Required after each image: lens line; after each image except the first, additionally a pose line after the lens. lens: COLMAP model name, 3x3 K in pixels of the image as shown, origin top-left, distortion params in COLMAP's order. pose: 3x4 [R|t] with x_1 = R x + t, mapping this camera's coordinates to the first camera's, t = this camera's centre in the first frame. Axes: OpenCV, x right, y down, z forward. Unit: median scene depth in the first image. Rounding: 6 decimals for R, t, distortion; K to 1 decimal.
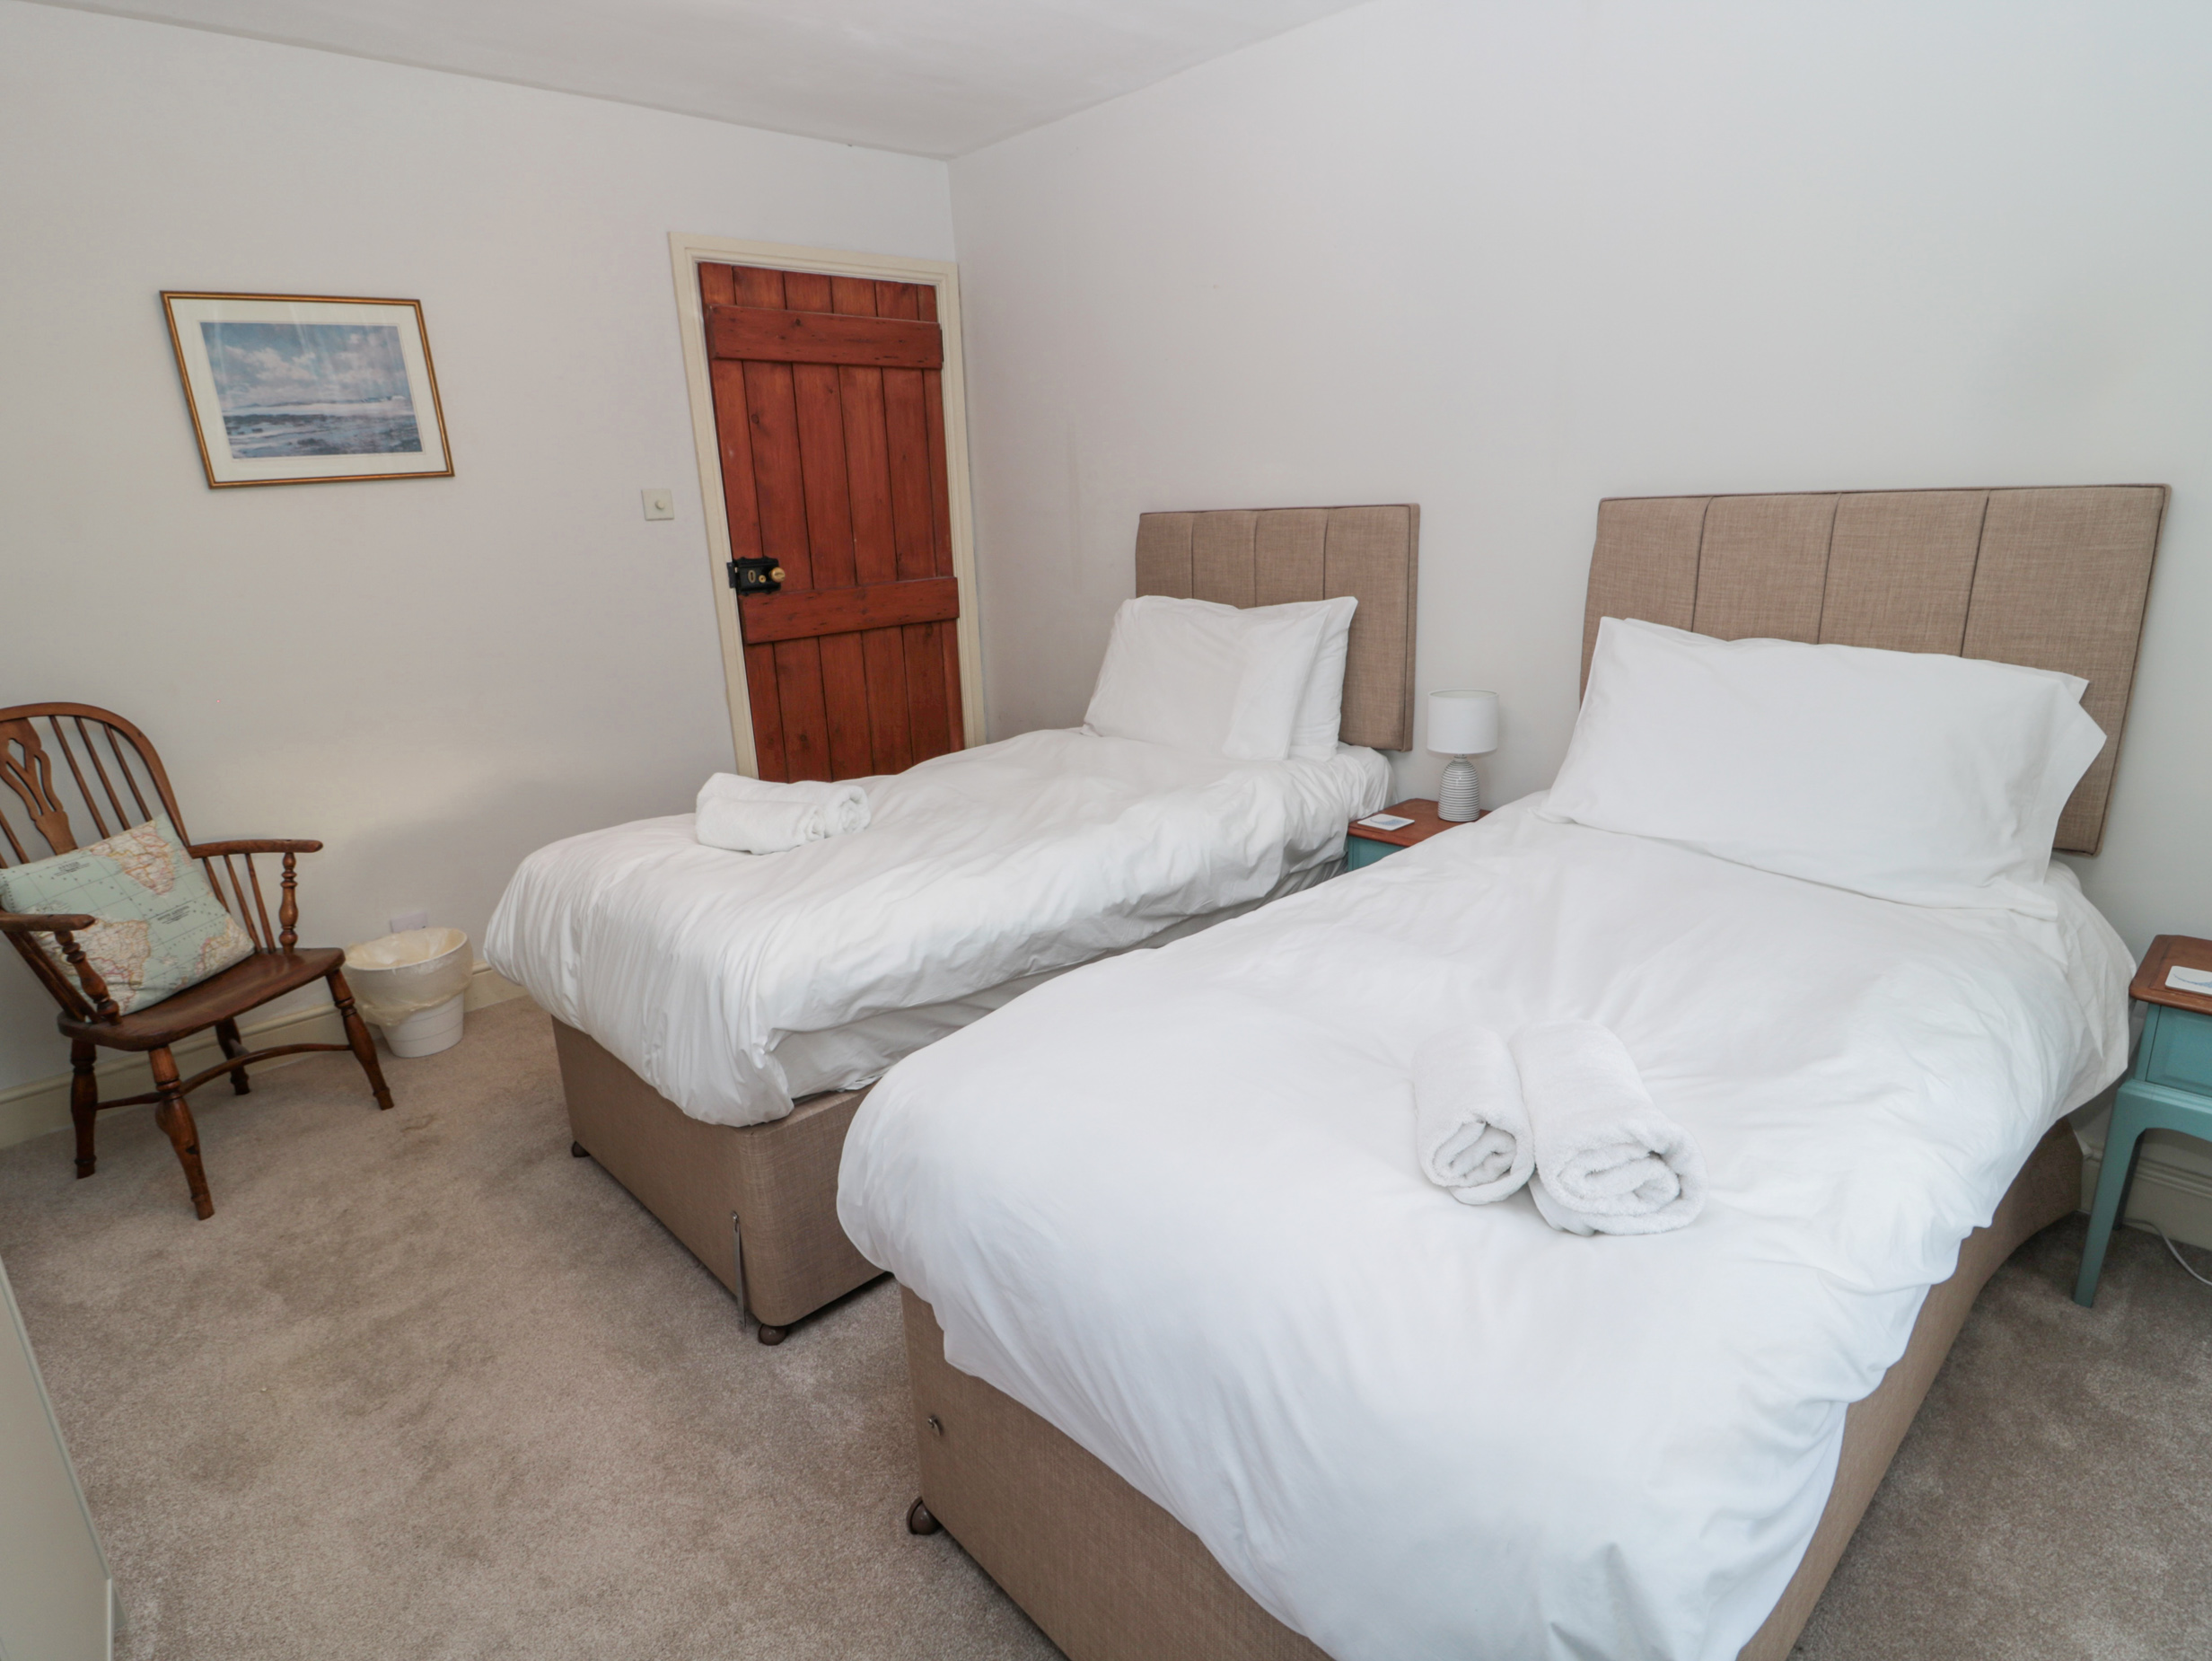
lens RADIAL K [[1206.8, 0, 1110.5], [0, 1206.8, 835.2], [0, 0, 1]] dist [0.003056, -0.016451]
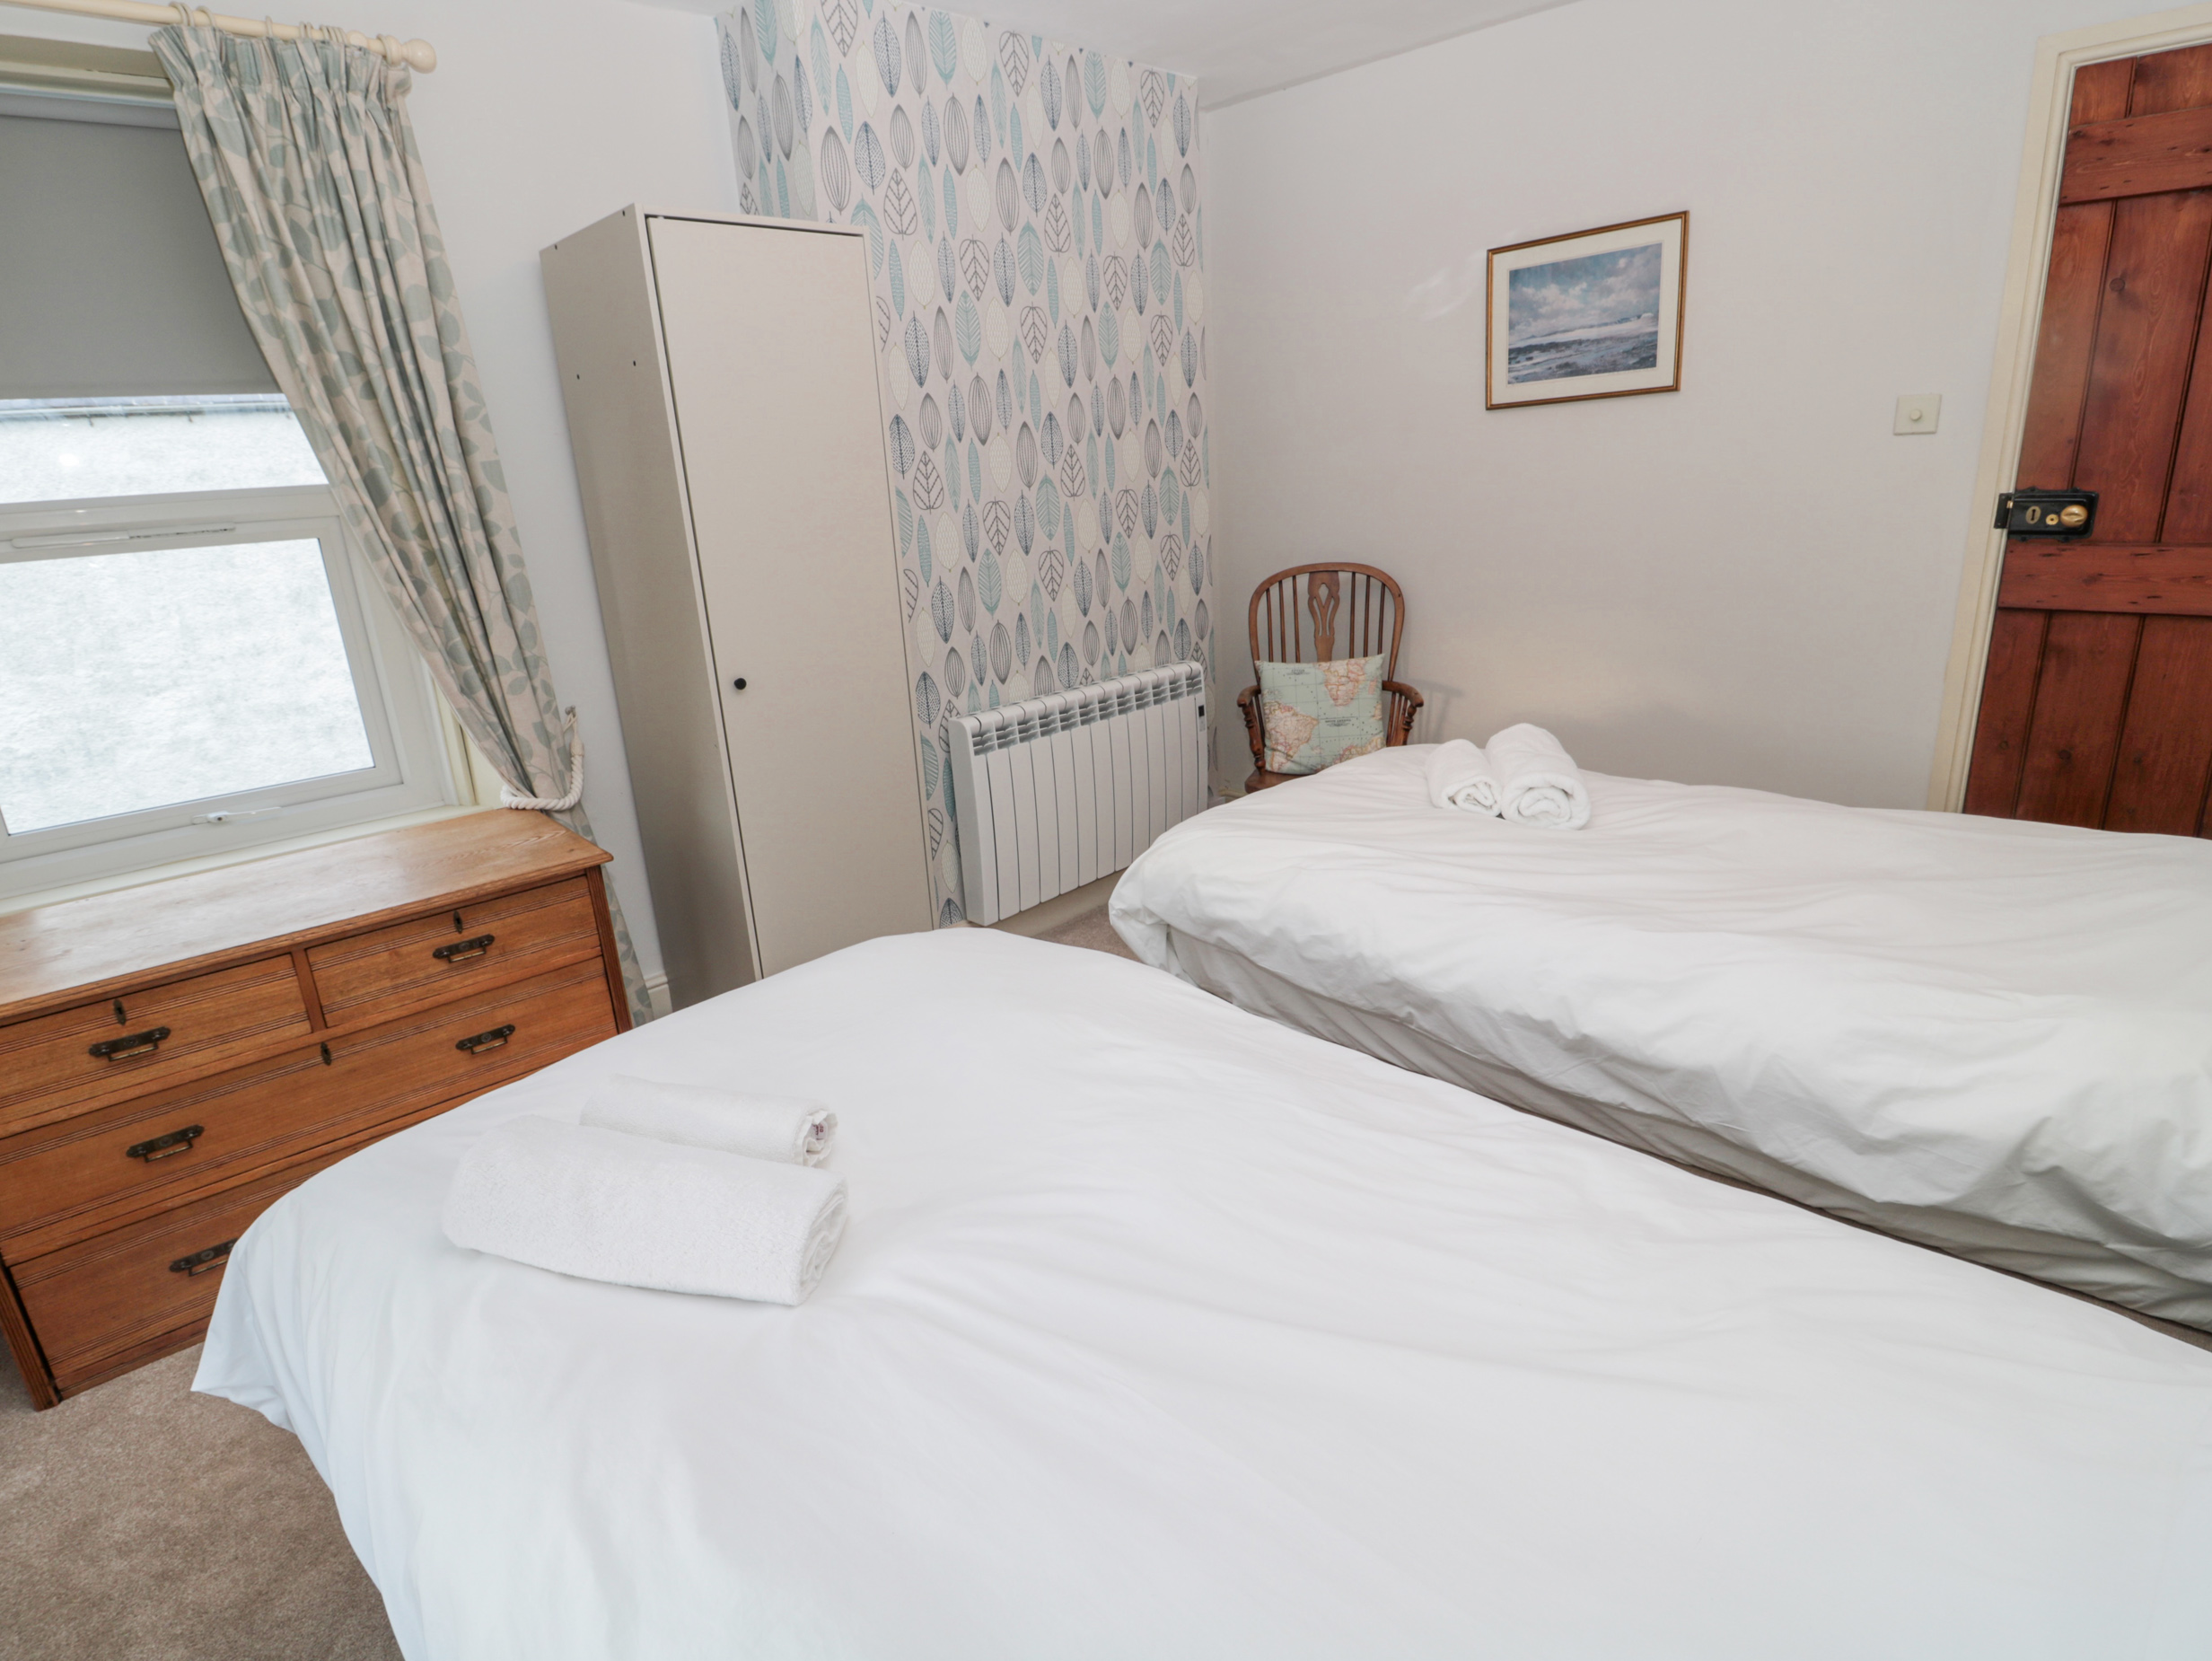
lens RADIAL K [[1206.8, 0, 1105.0], [0, 1206.8, 837.6], [0, 0, 1]] dist [0.003056, -0.016451]
pose [[0.016699, 0.333722, -0.942524, 0.556226], [-0.224401, 0.919858, 0.321721, -0.187551], [0.974354, 0.206131, 0.090249, 0.570860]]
